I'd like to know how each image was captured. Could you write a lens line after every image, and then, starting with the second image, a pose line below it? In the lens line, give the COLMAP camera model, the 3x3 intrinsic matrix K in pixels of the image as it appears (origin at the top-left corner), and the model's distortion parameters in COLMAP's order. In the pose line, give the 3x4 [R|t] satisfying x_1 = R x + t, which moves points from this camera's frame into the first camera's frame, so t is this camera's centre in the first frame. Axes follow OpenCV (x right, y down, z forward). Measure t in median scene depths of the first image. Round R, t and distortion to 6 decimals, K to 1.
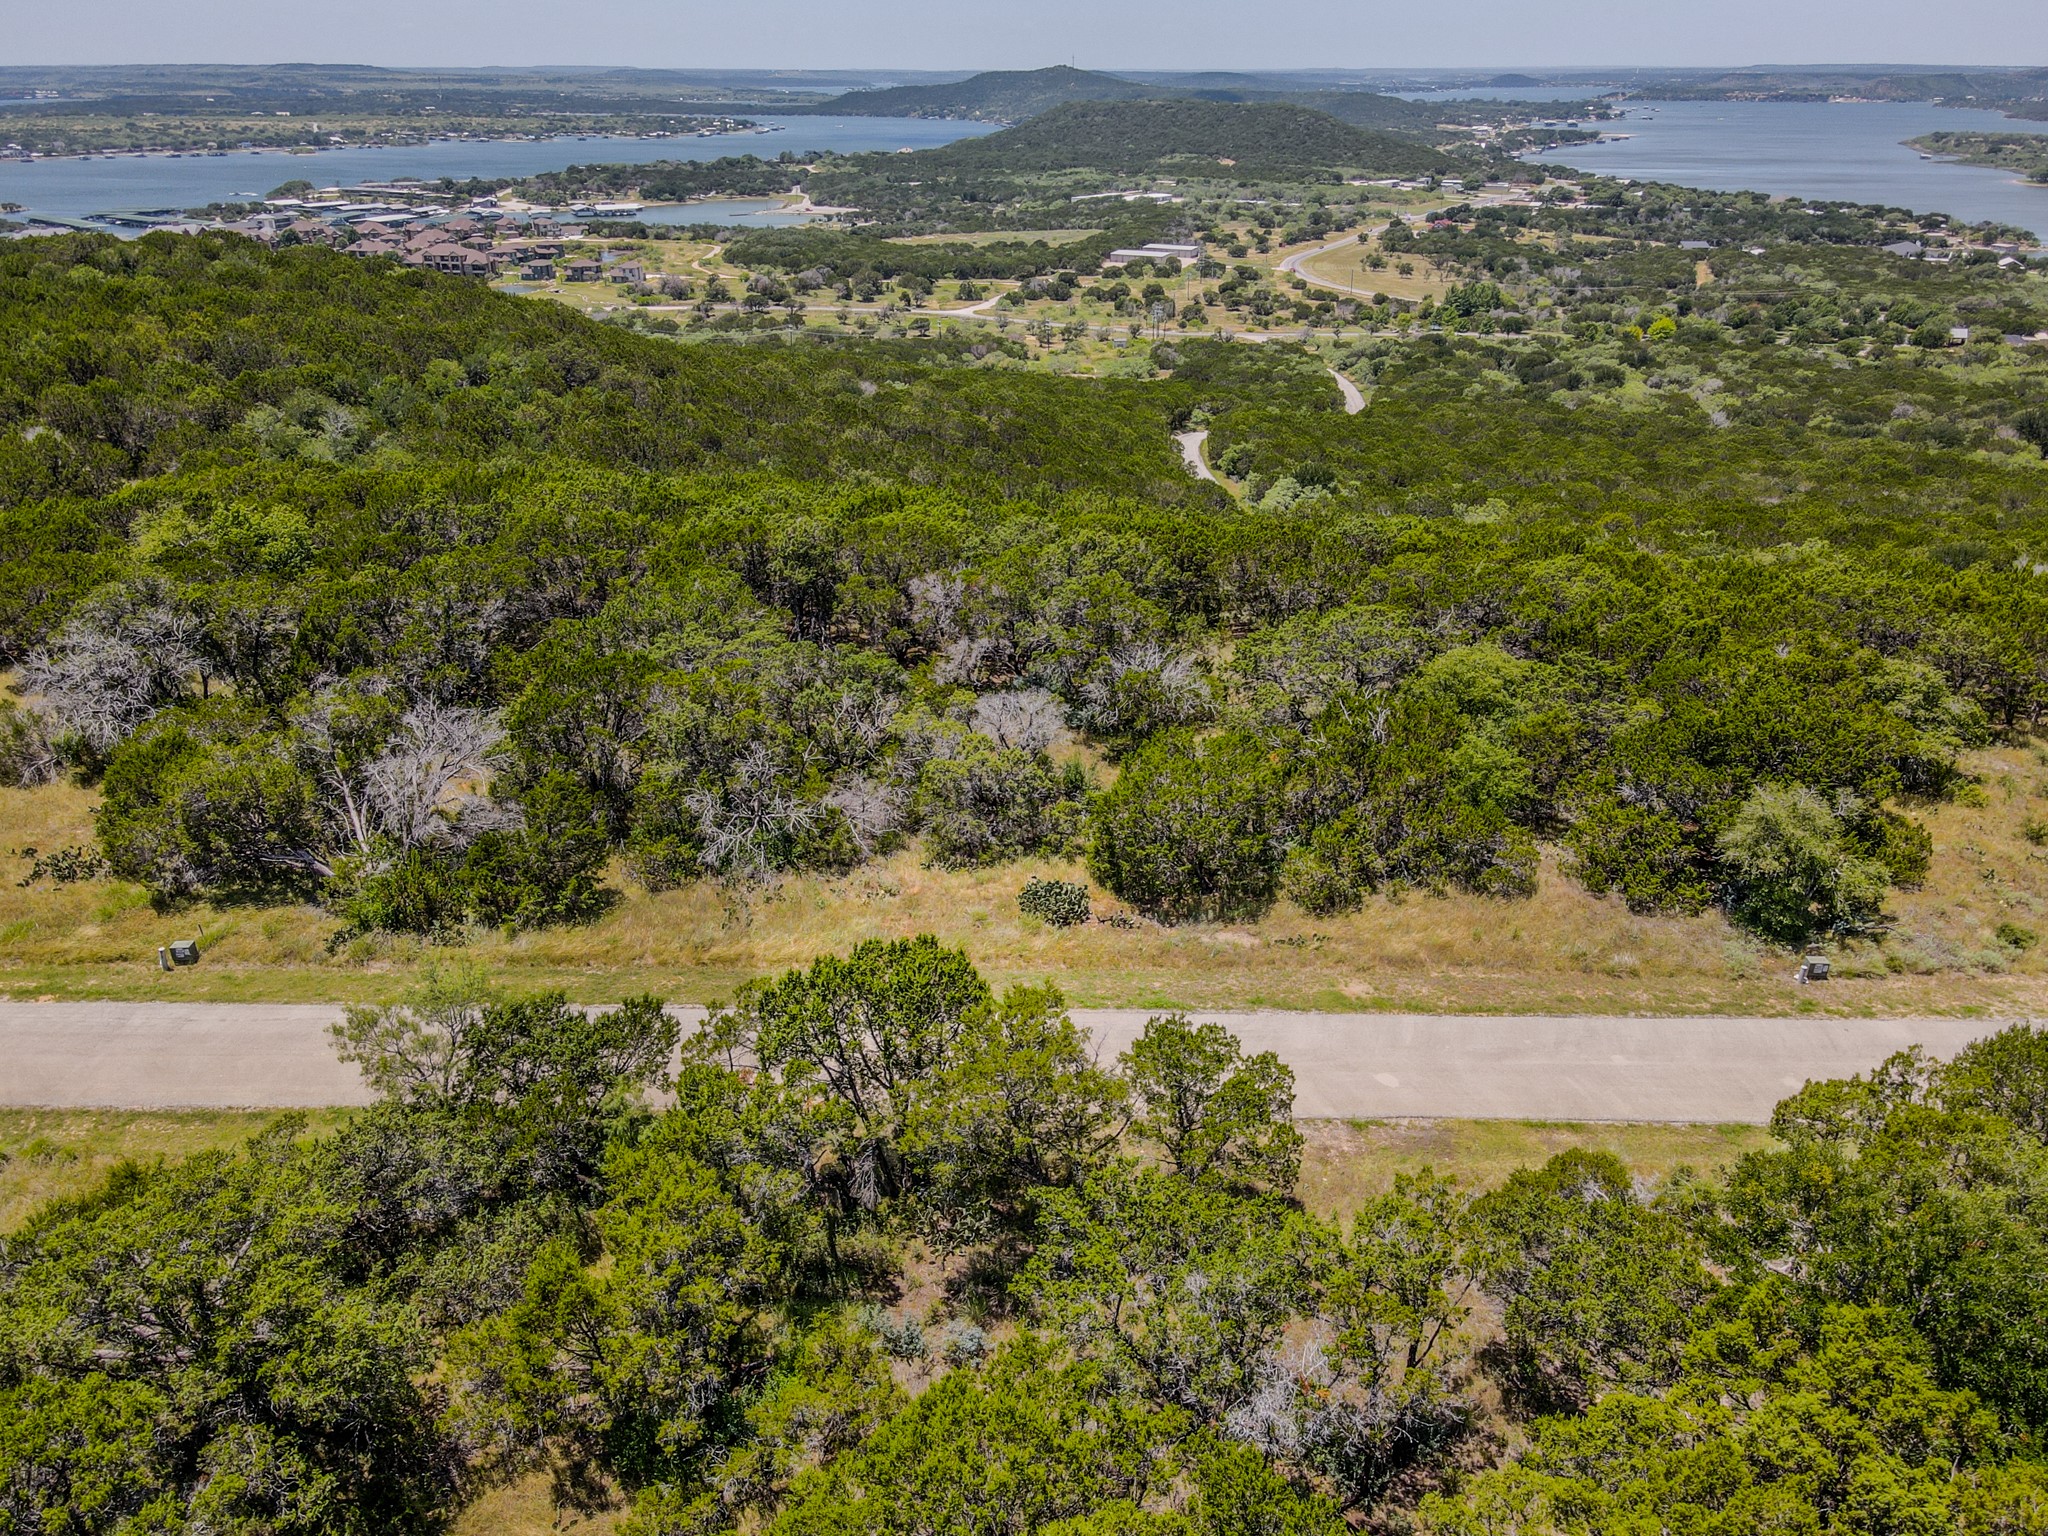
lens RADIAL K [[1535.2, 0, 1023.9], [0, 1535.2, 756.7], [0, 0, 1]] dist [0.019724, -0.001065]
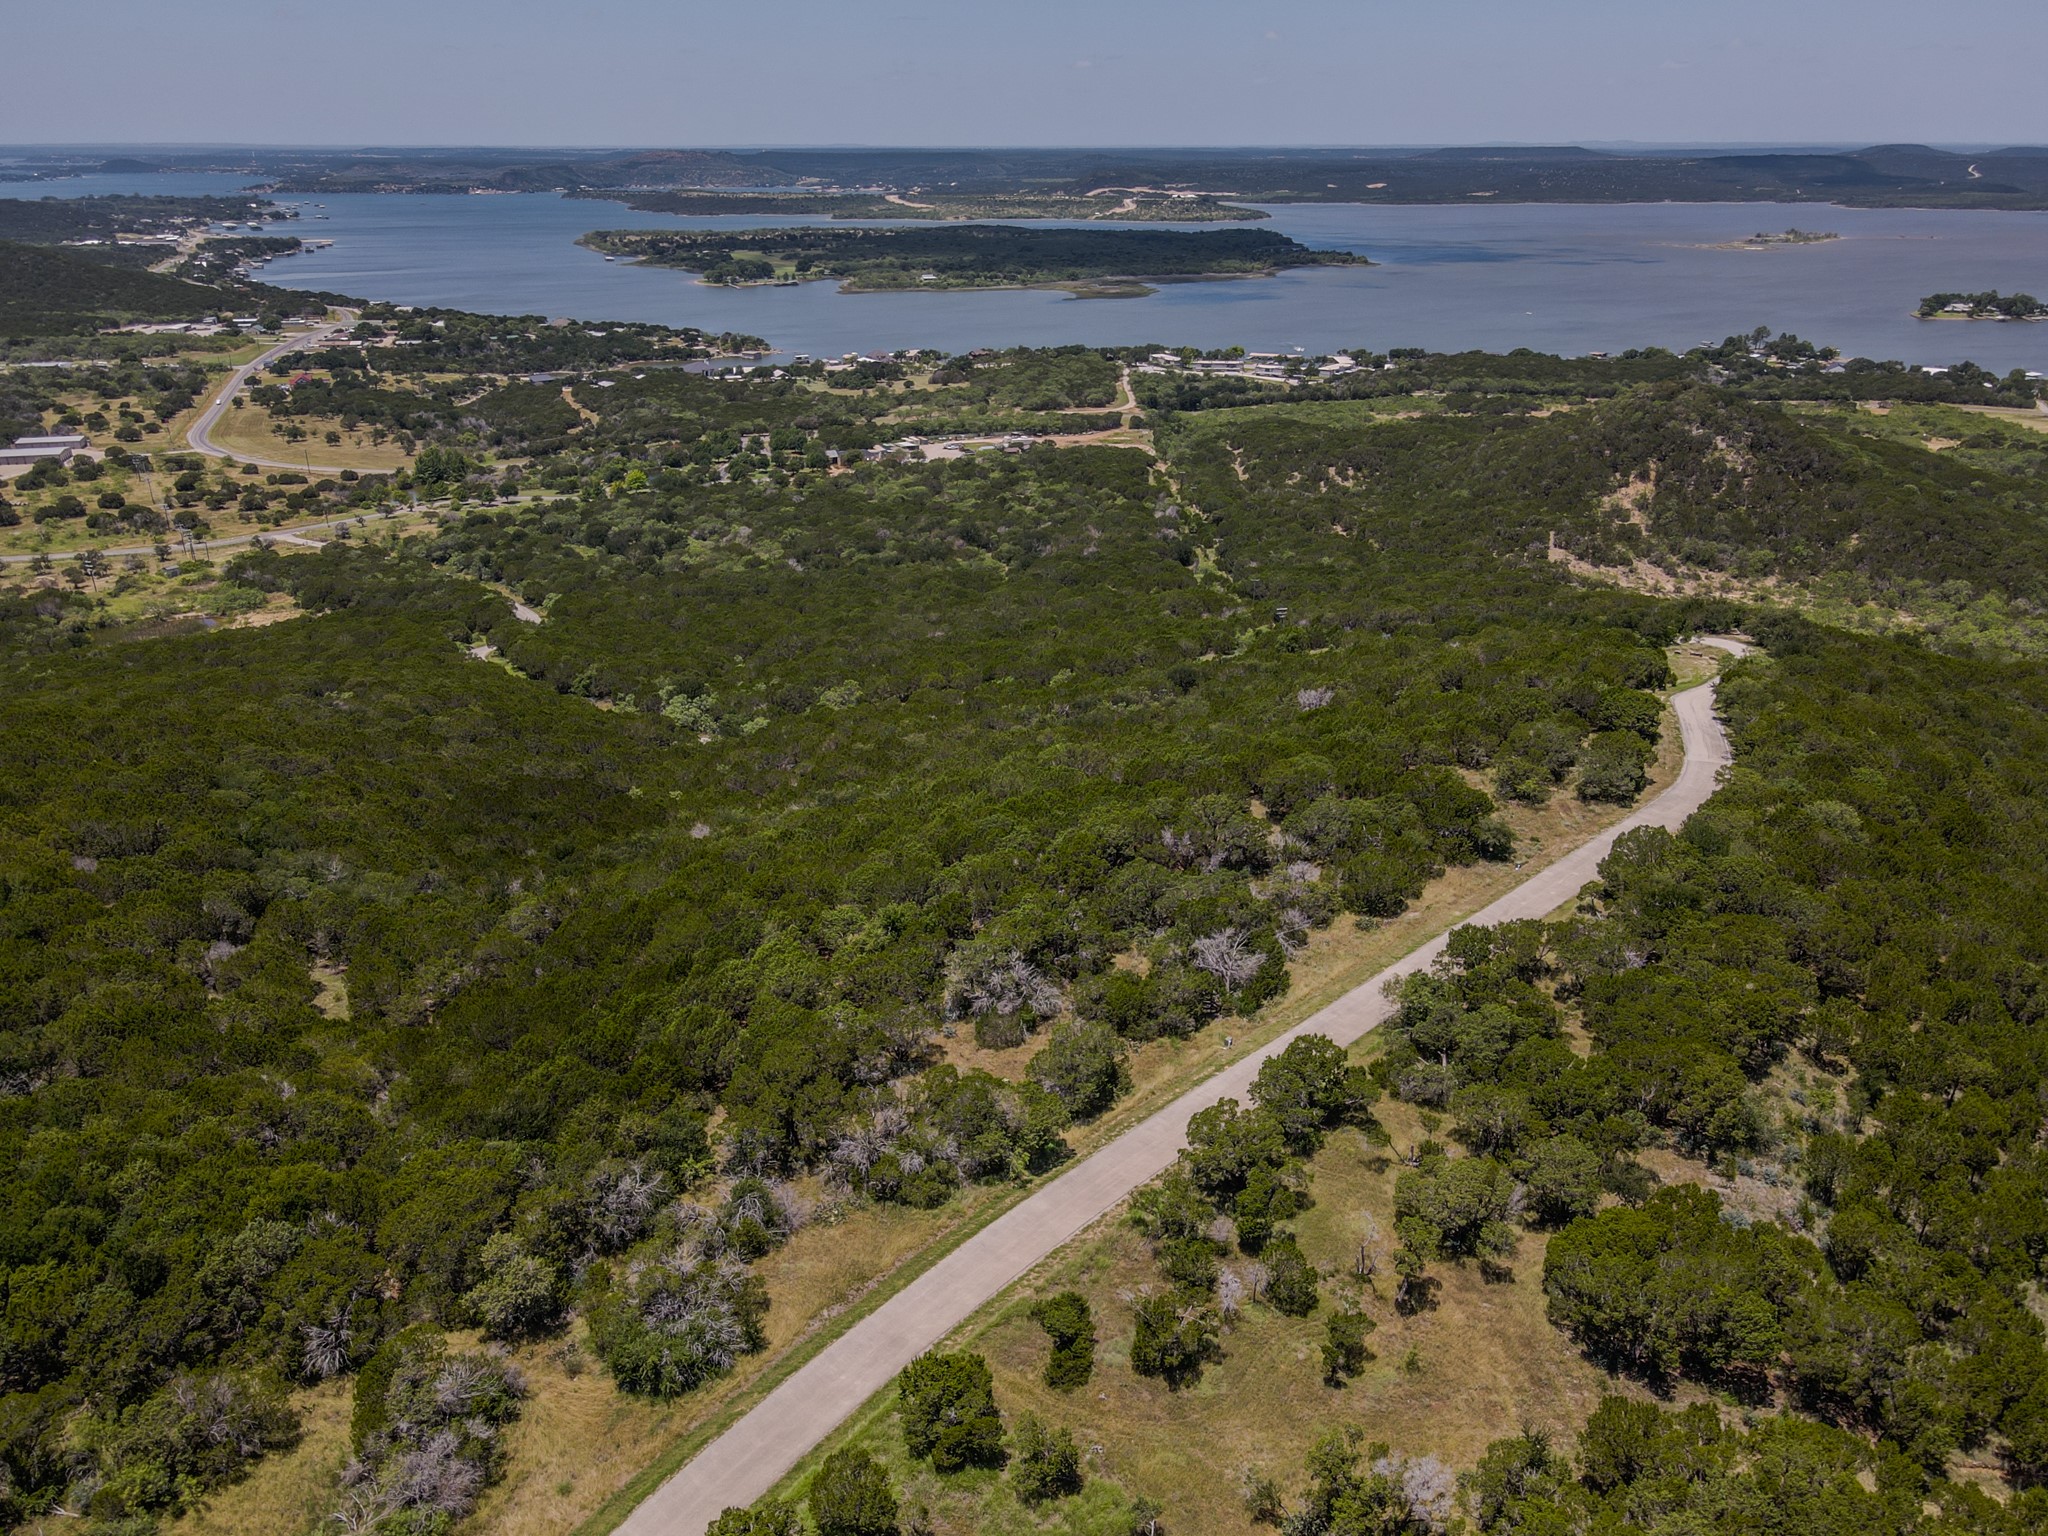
lens RADIAL K [[1535.2, 0, 1023.9], [0, 1535.2, 756.7], [0, 0, 1]] dist [0.019724, -0.001065]
pose [[0.702912, -0.263668, 0.660601, -0.211179], [0.290834, 0.954109, 0.071355, -0.056507], [-0.649100, 0.141969, 0.747338, -0.076555]]
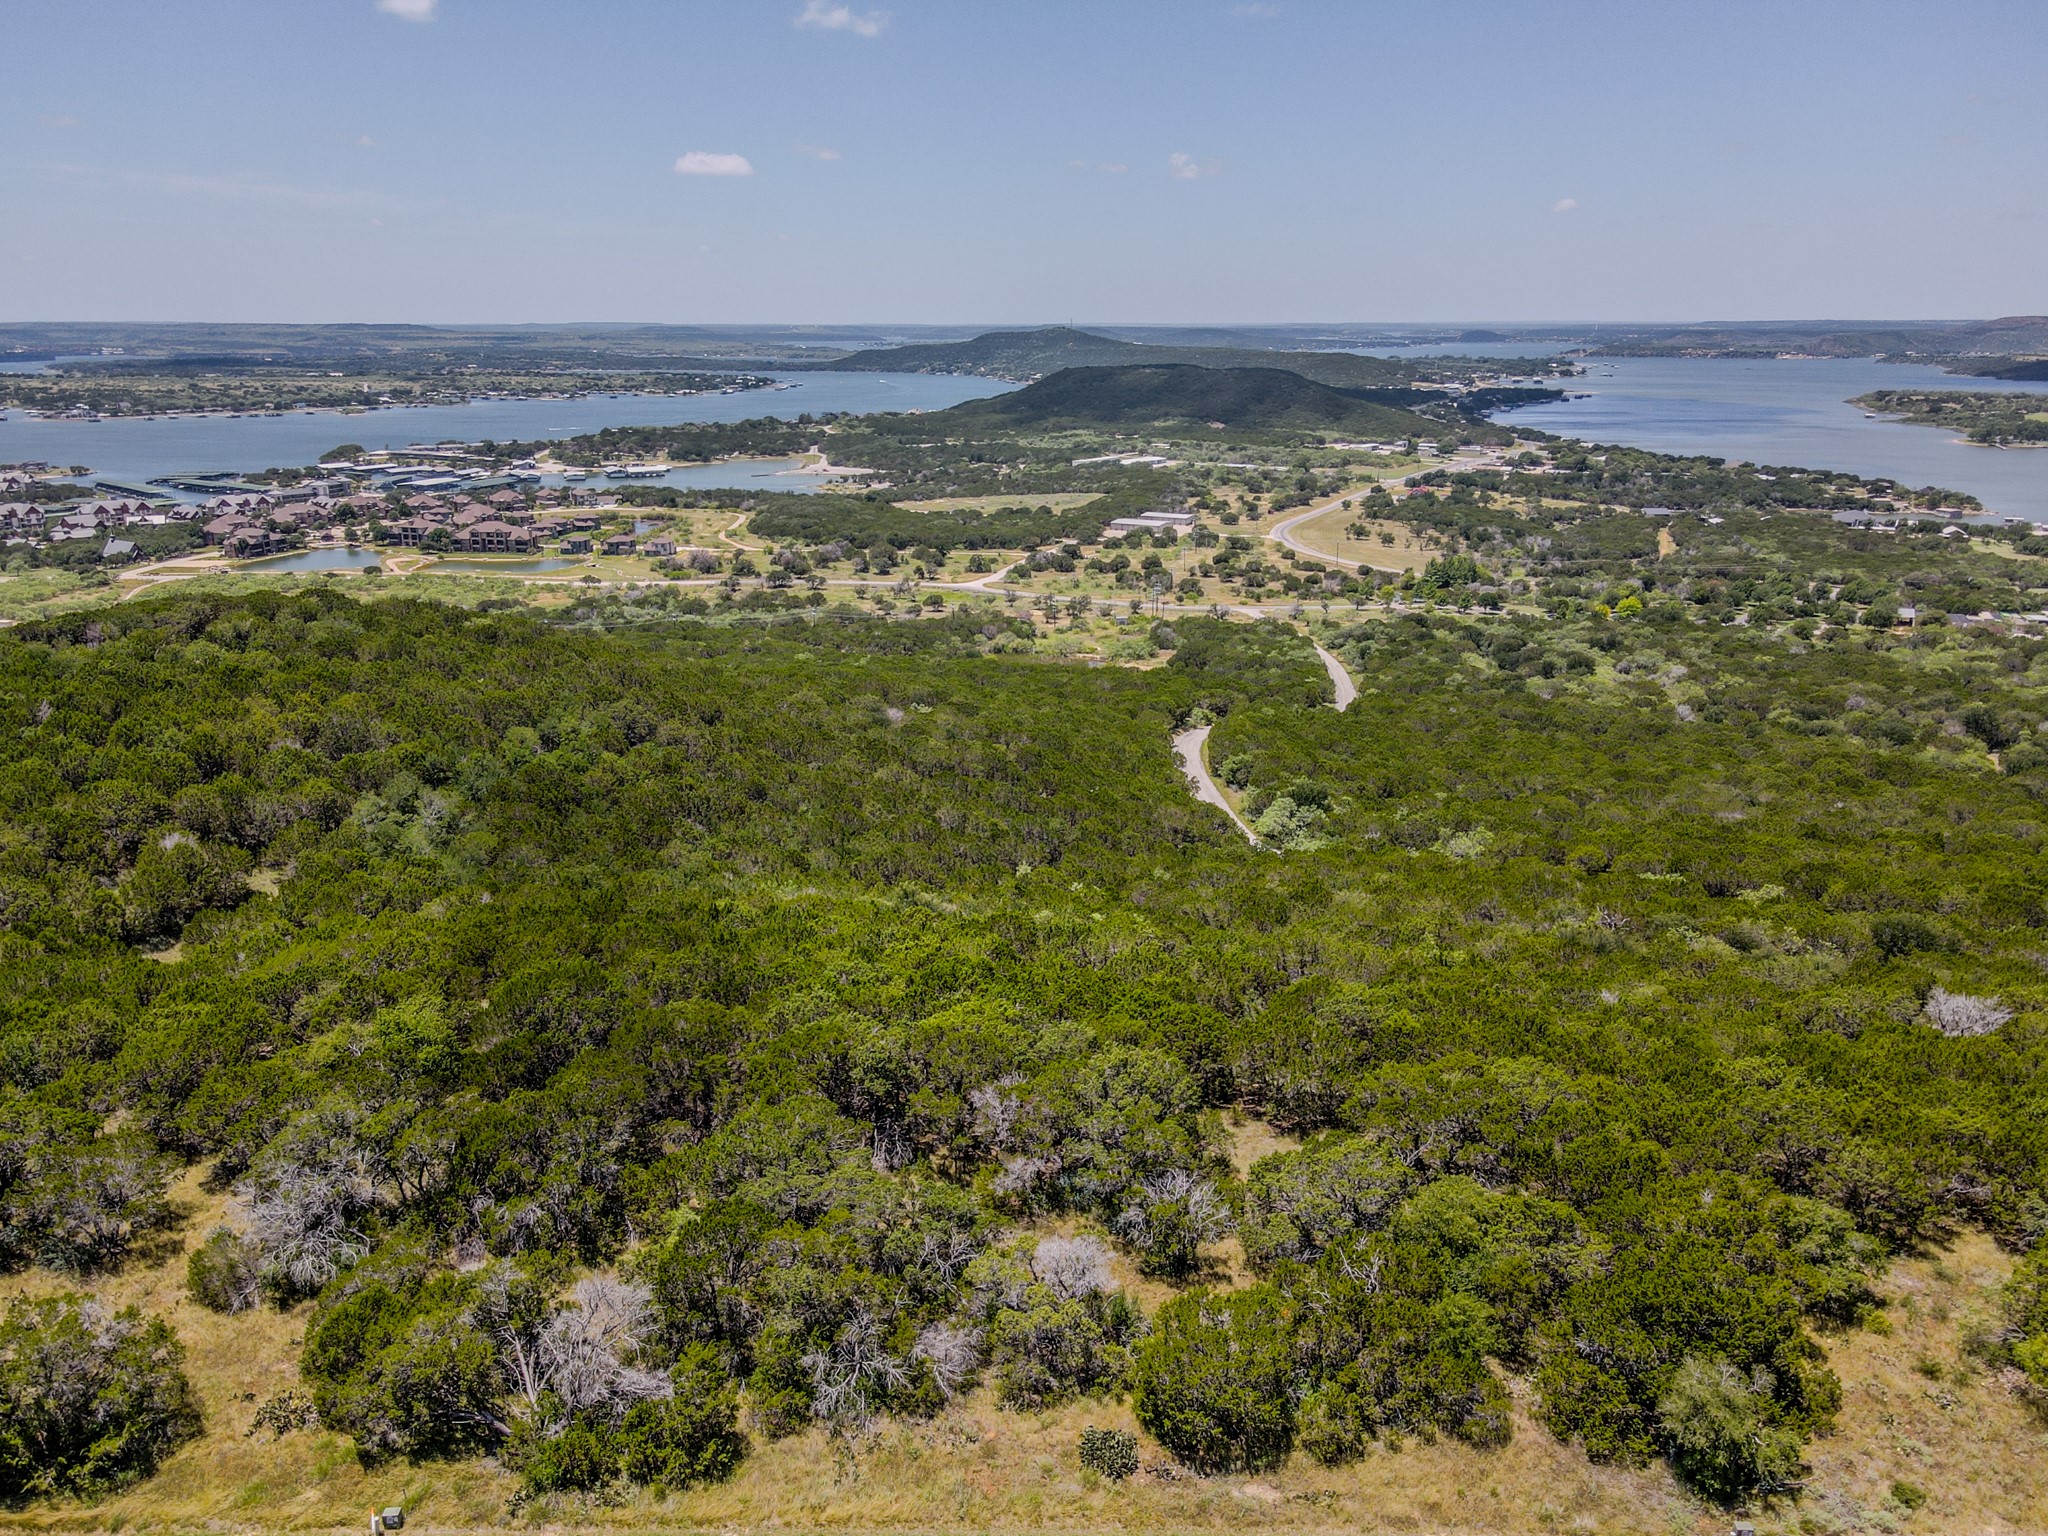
lens RADIAL K [[1515.3, 0, 1023.4], [0, 1515.3, 754.1], [0, 0, 1]] dist [-0.008388, 0.054970]
pose [[0.999999, -0.000524, -0.000995, -0.004057], [0.000378, 0.989979, -0.141216, -0.025144], [0.001059, 0.141215, 0.989978, -0.022559]]
